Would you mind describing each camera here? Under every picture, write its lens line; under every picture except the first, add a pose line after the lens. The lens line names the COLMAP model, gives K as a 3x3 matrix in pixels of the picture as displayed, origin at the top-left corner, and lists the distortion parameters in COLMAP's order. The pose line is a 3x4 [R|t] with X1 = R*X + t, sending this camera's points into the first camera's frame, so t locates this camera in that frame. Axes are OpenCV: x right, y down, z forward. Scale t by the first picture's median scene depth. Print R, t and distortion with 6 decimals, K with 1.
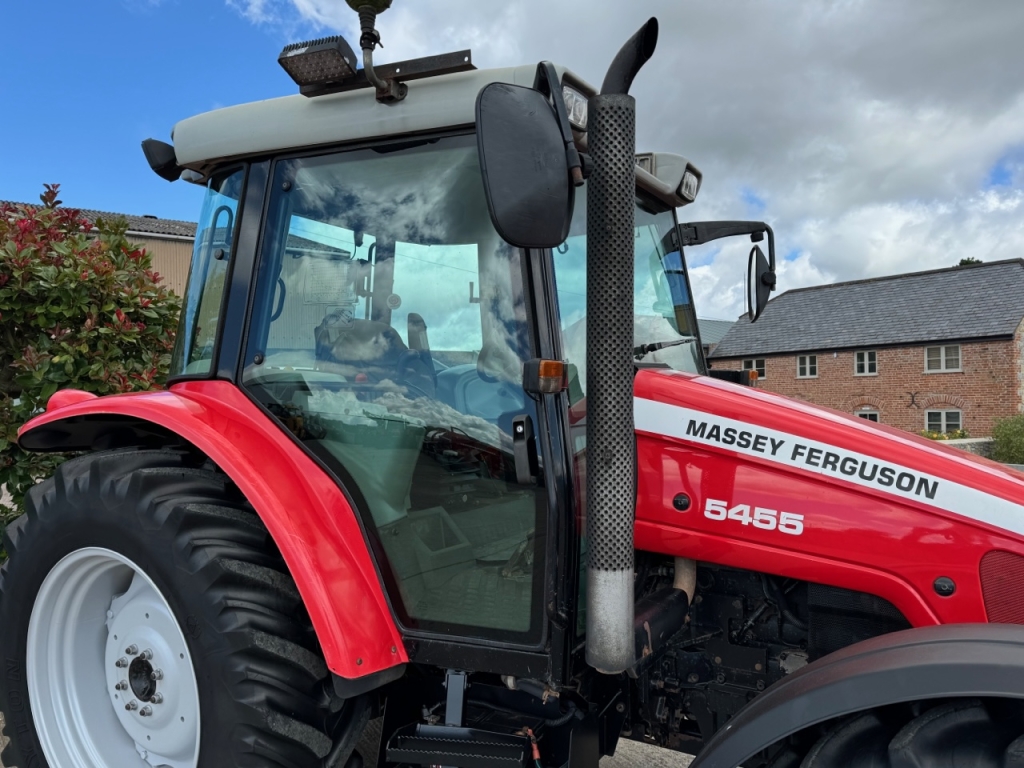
lens RADIAL K [[770.4, 0, 545.9], [0, 770.4, 409.3], [0, 0, 1]] dist [0.150475, -0.271239]
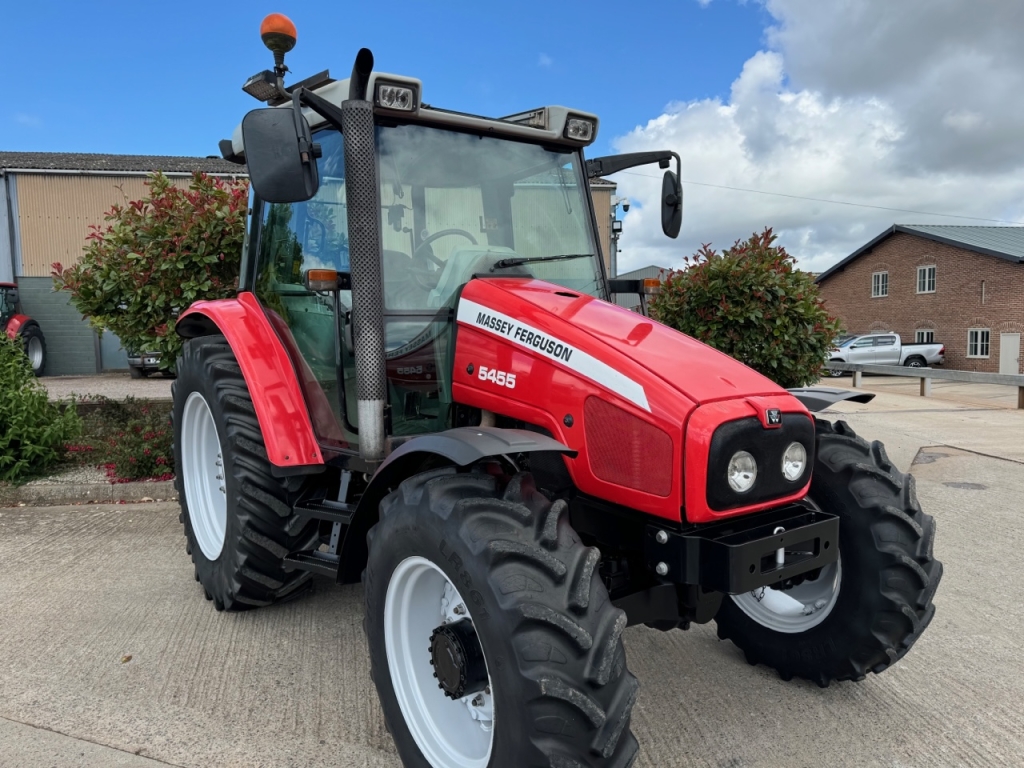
lens RADIAL K [[770.4, 0, 545.9], [0, 770.4, 409.3], [0, 0, 1]] dist [0.150475, -0.271239]
pose [[0.916113, 0.037290, -0.399183, 0.921191], [-0.000012, 0.995668, 0.092984, 0.062197], [0.400920, -0.085179, 0.912144, -0.289796]]
